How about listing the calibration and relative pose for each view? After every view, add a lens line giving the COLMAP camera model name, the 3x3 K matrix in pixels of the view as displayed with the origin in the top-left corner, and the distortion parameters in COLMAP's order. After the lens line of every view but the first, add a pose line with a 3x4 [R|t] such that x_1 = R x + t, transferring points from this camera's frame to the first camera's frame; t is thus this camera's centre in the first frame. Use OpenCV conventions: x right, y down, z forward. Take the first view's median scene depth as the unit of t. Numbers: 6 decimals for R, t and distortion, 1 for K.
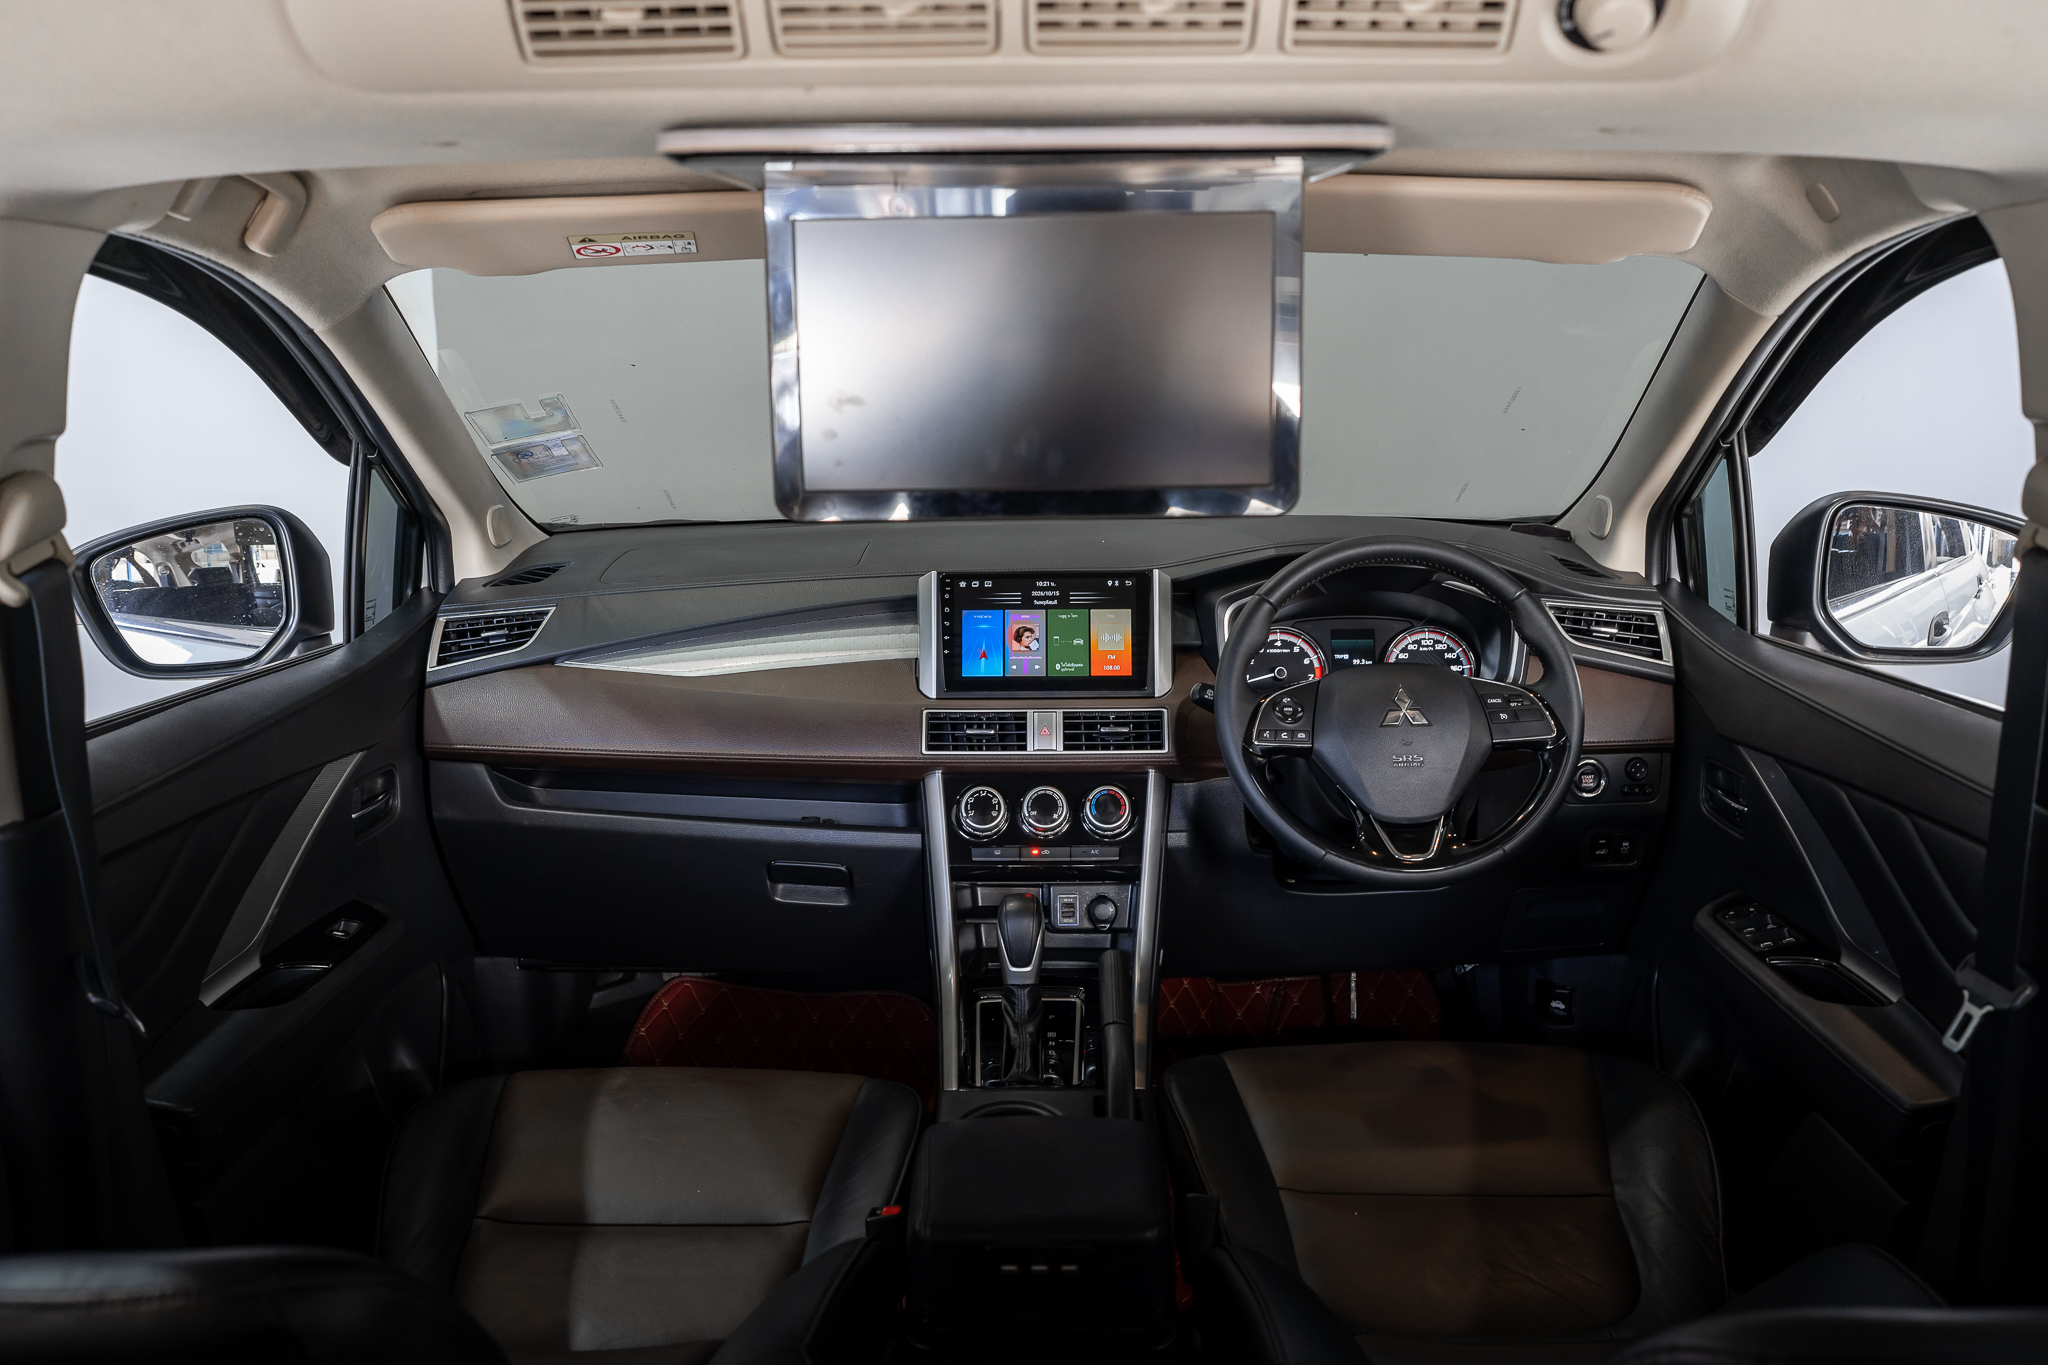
lens RADIAL K [[2048.7, 0, 1024.0], [0, 2048.7, 682.5], [0, 0, 1]] dist [0.029575, 0.028322]
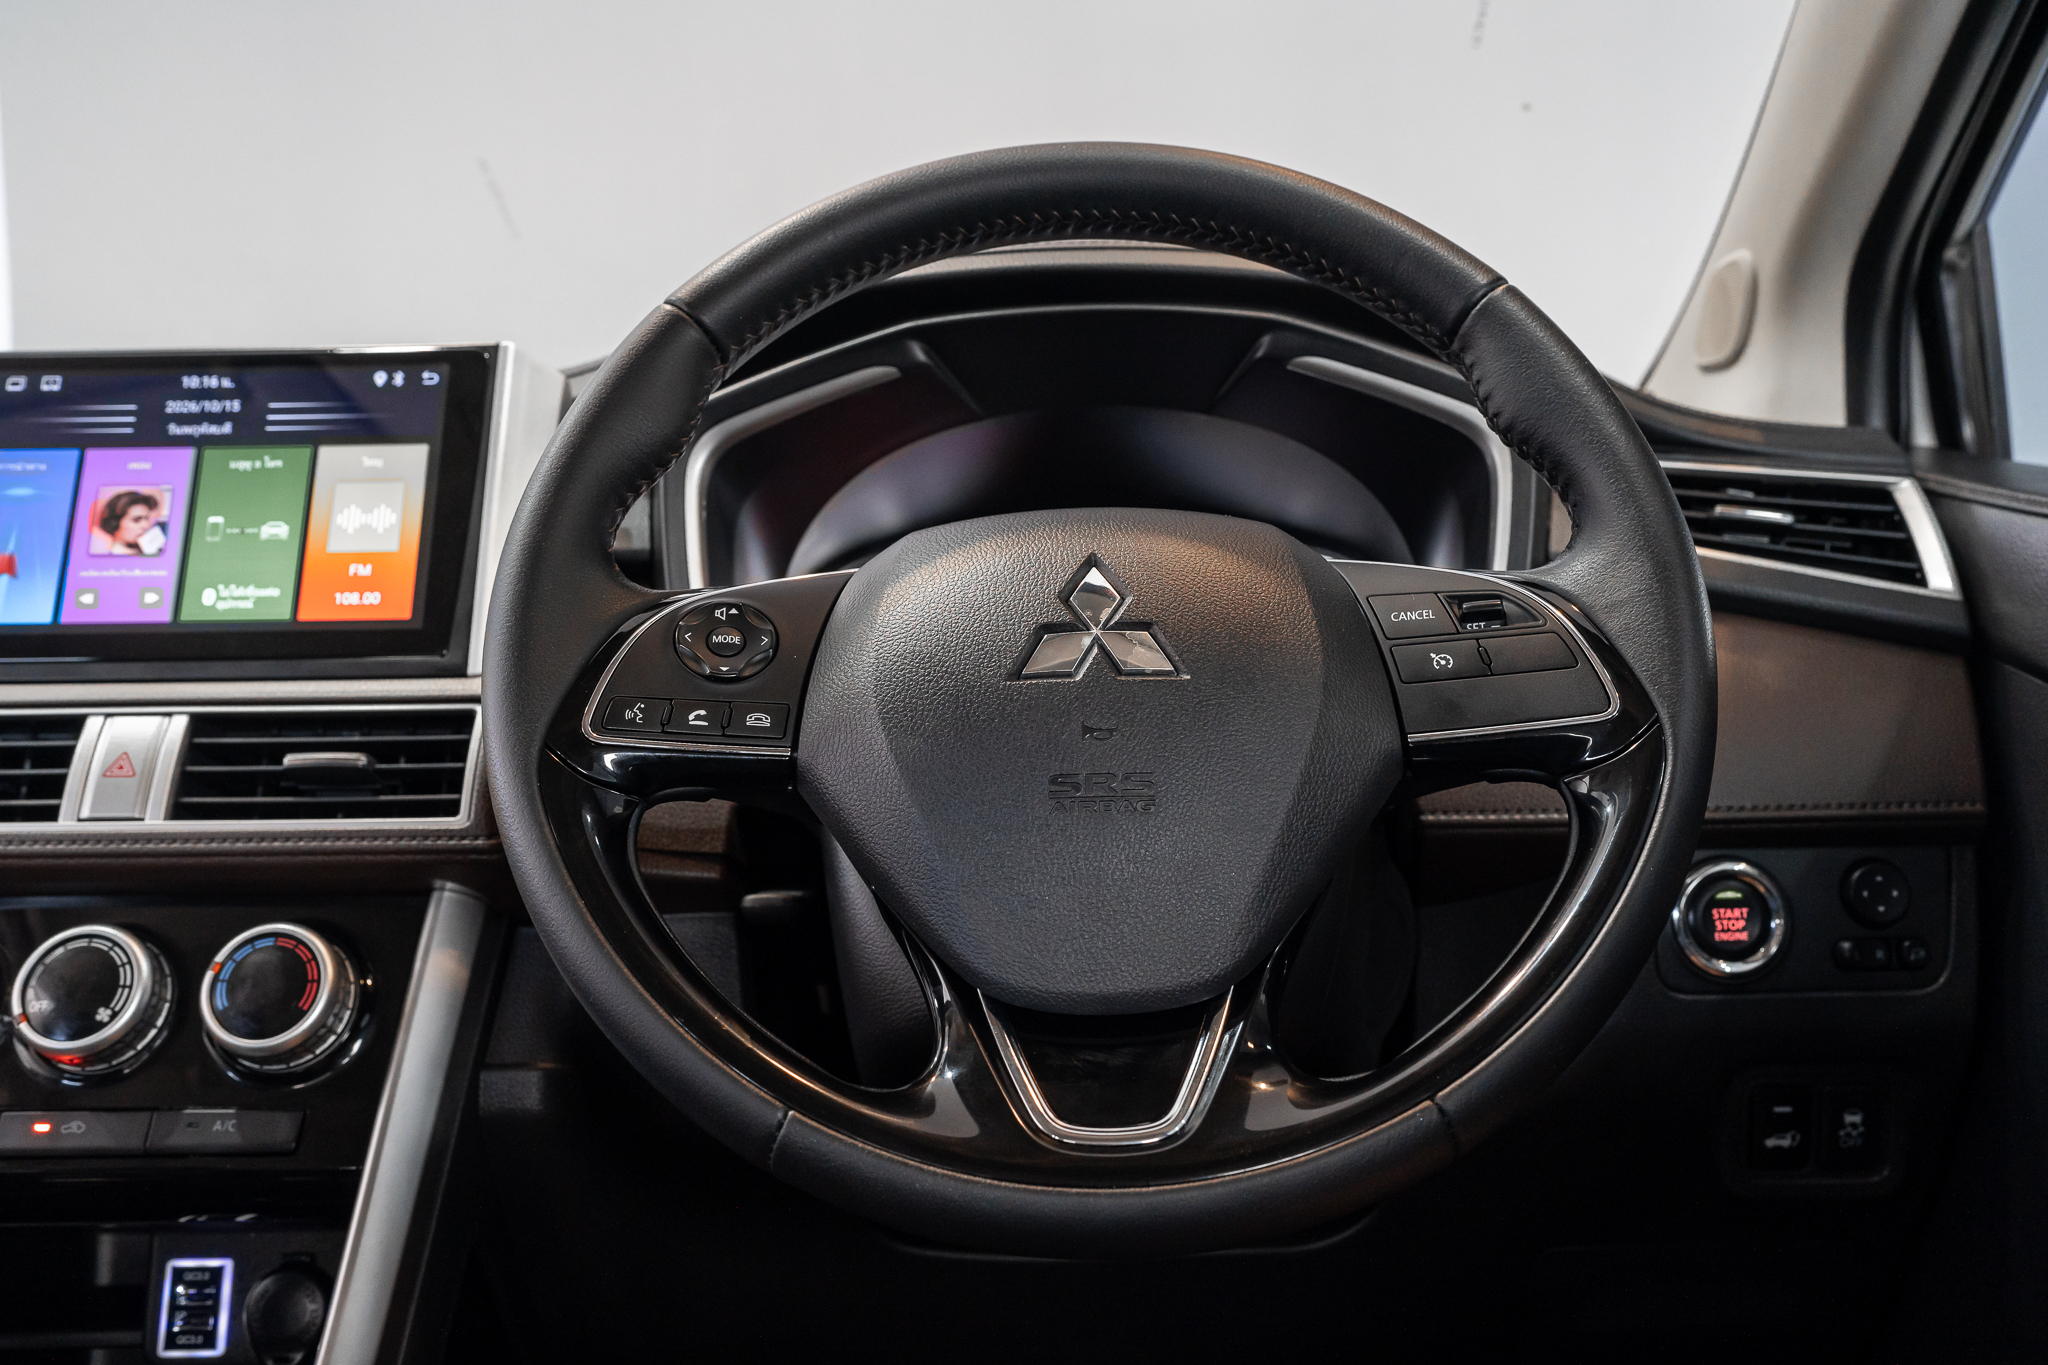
lens RADIAL K [[2048.7, 0, 1024.0], [0, 2048.7, 682.5], [0, 0, 1]] dist [0.029575, 0.028322]
pose [[0.999065, -0.001755, -0.043203, 0.173131], [-0.005017, 0.987722, -0.156140, 0.062002], [0.042946, 0.156211, 0.986790, 0.654195]]
